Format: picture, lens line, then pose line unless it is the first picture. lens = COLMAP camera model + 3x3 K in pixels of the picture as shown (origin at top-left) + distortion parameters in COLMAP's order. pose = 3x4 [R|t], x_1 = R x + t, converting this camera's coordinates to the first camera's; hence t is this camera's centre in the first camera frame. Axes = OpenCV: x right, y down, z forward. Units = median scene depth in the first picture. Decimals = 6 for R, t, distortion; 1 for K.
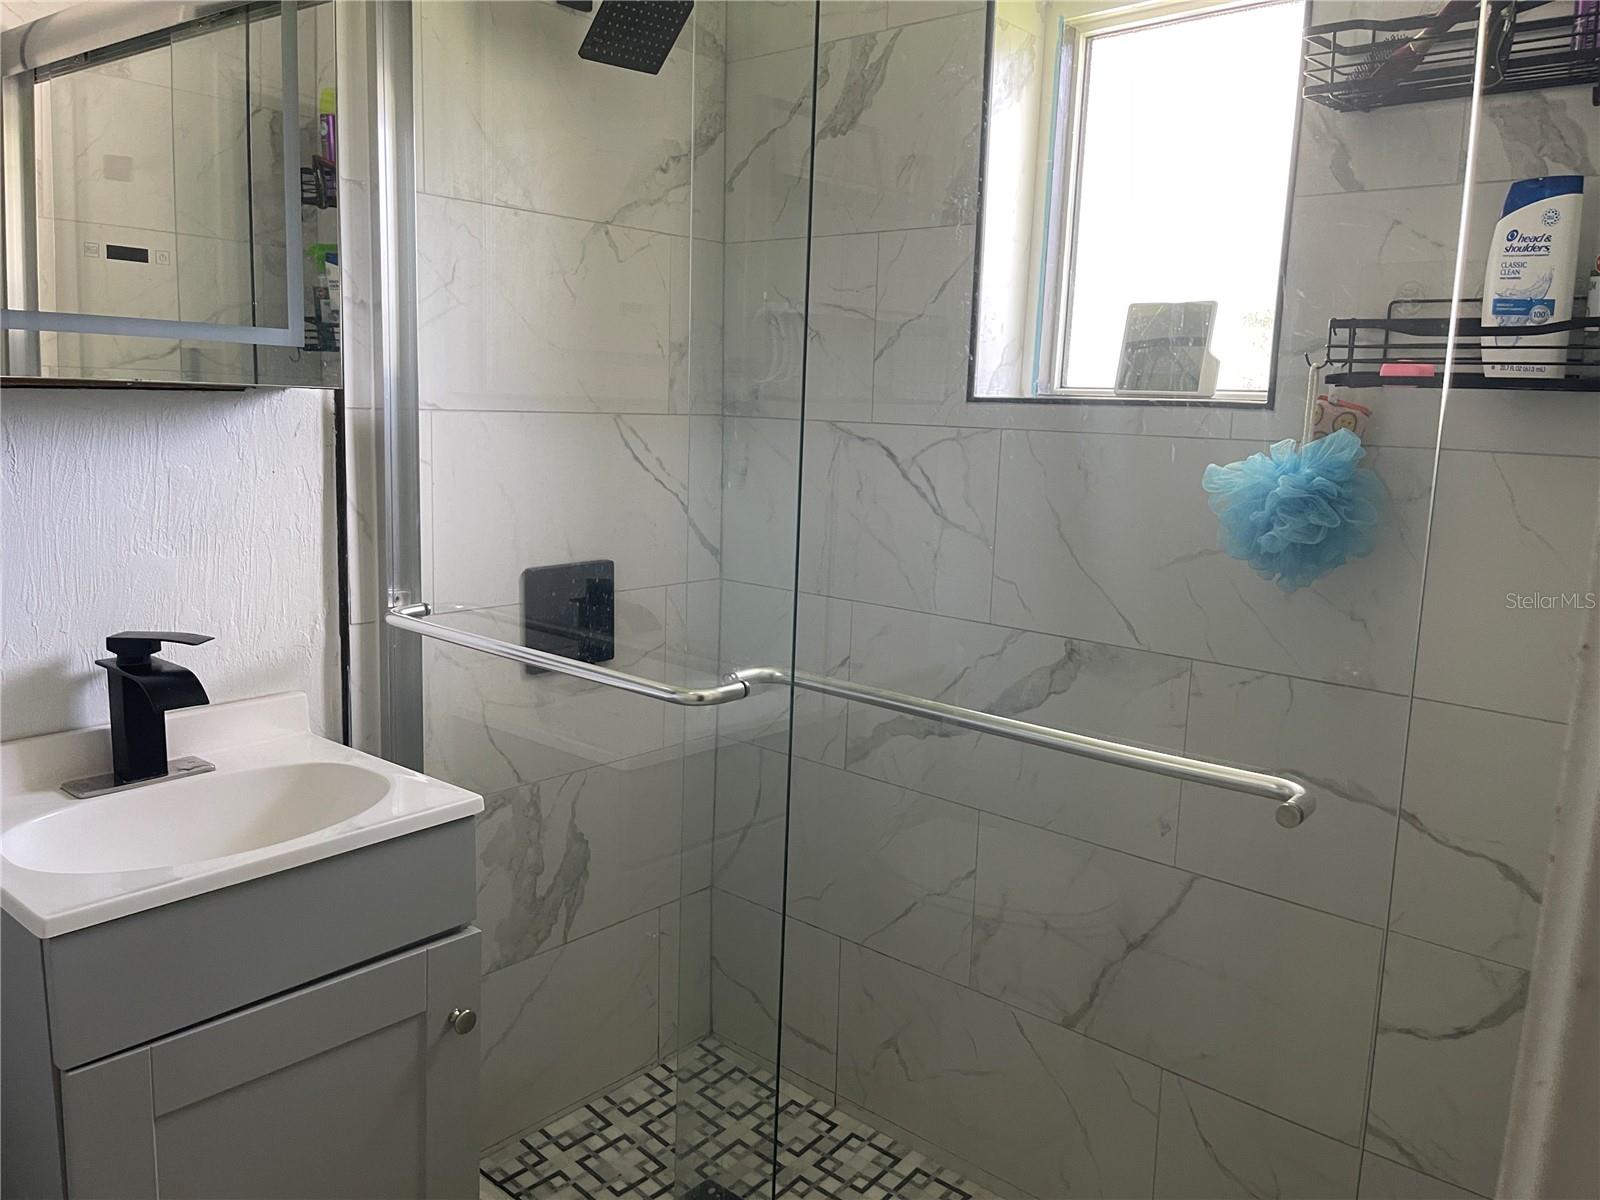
lens RADIAL K [[1204.3, 0, 799.0], [0, 1204.3, 598.2], [0, 0, 1]] dist [0.066364, -0.089930]
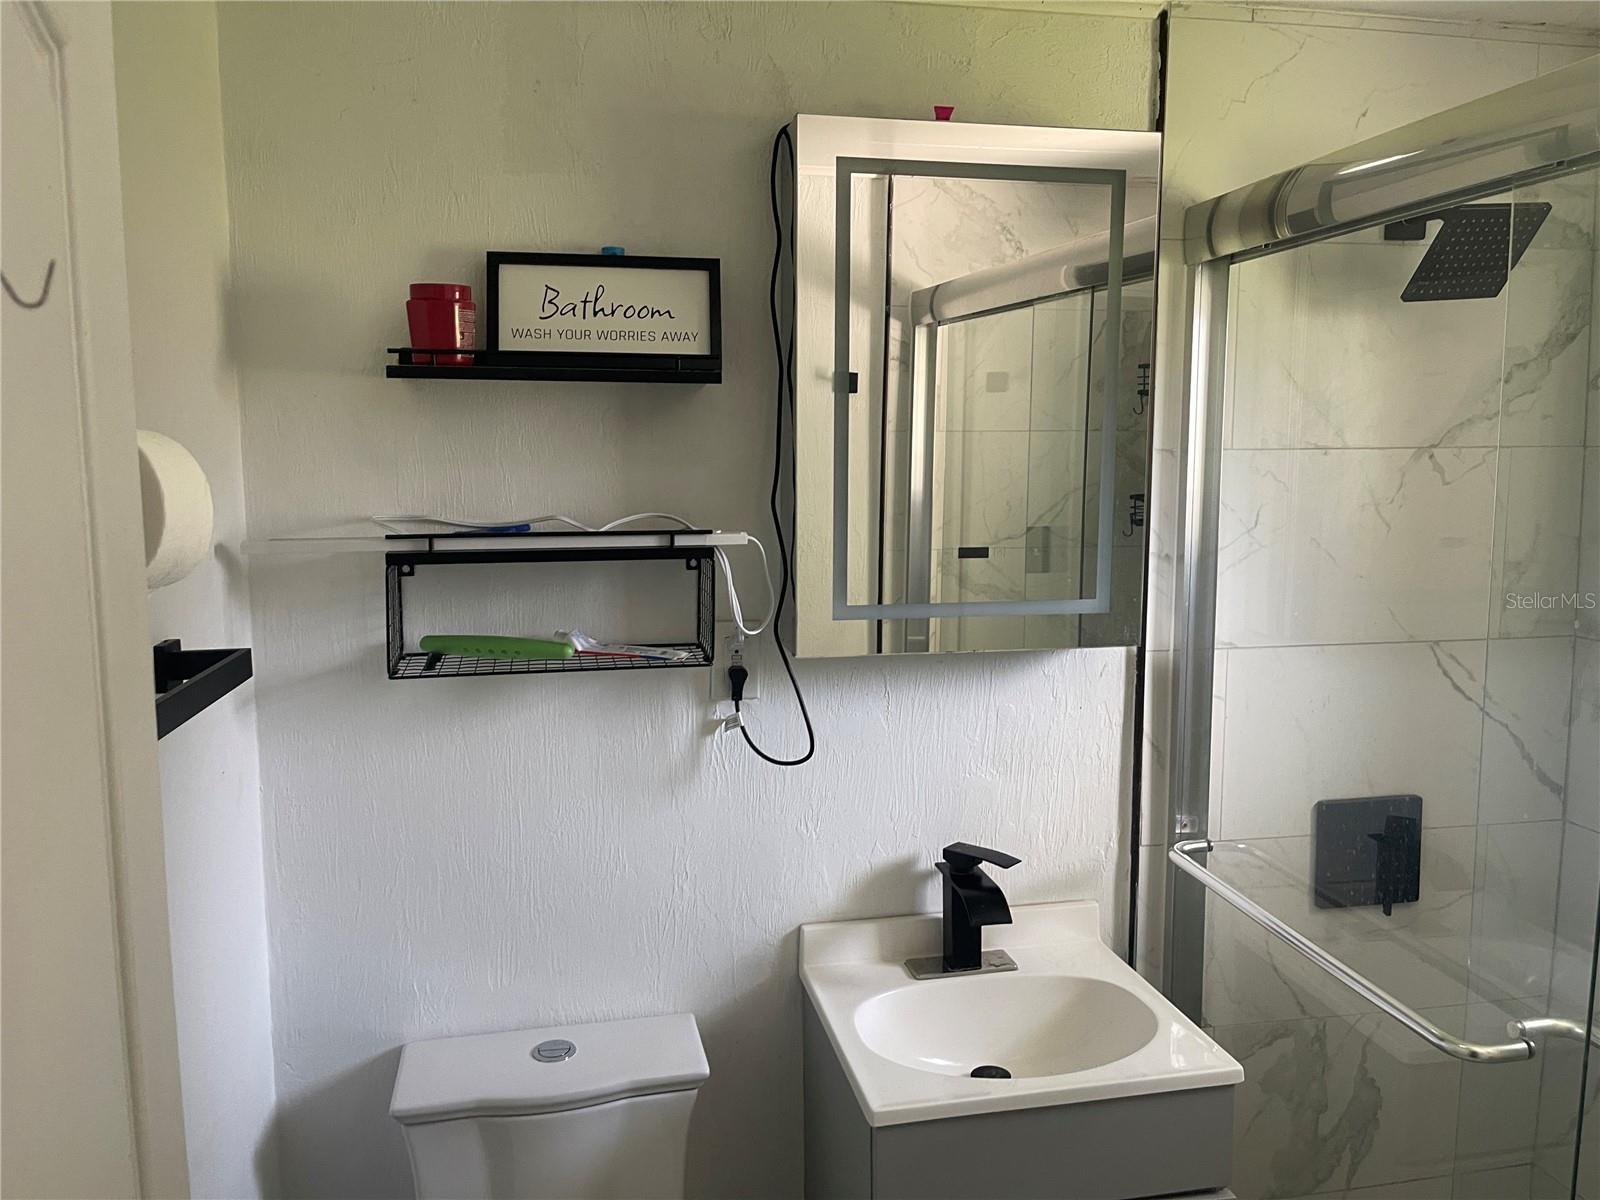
lens RADIAL K [[1204.3, 0, 804.6], [0, 1204.3, 585.3], [0, 0, 1]] dist [0.066364, -0.089930]
pose [[0.779903, 0.034155, -0.624968, 0.062093], [-0.067126, 0.997315, -0.029263, -0.146988], [0.622290, 0.064774, 0.780102, -0.047842]]
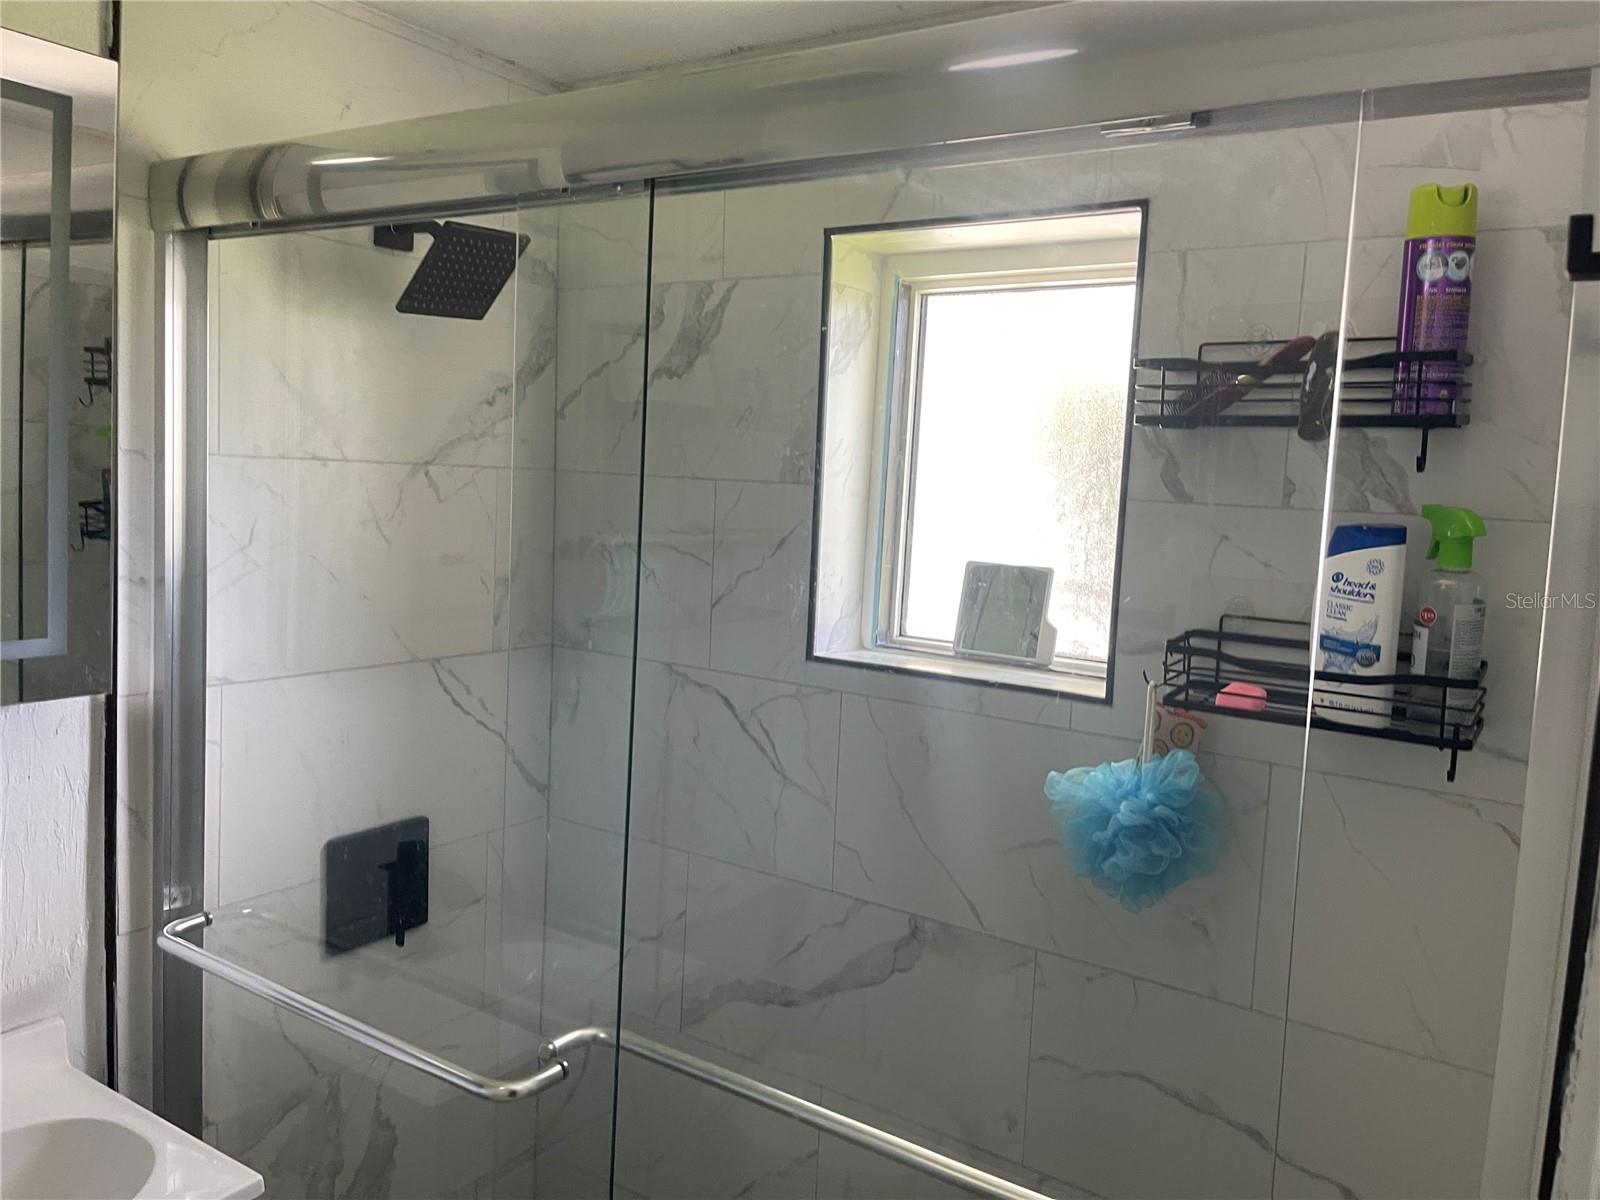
lens RADIAL K [[1204.3, 0, 790.1], [0, 1204.3, 589.9], [0, 0, 1]] dist [0.066364, -0.089930]
pose [[0.992657, 0.003198, 0.120919, 0.008751], [0.003932, 0.998269, -0.058679, -0.162682], [-0.120898, 0.058724, 0.990926, 0.039633]]
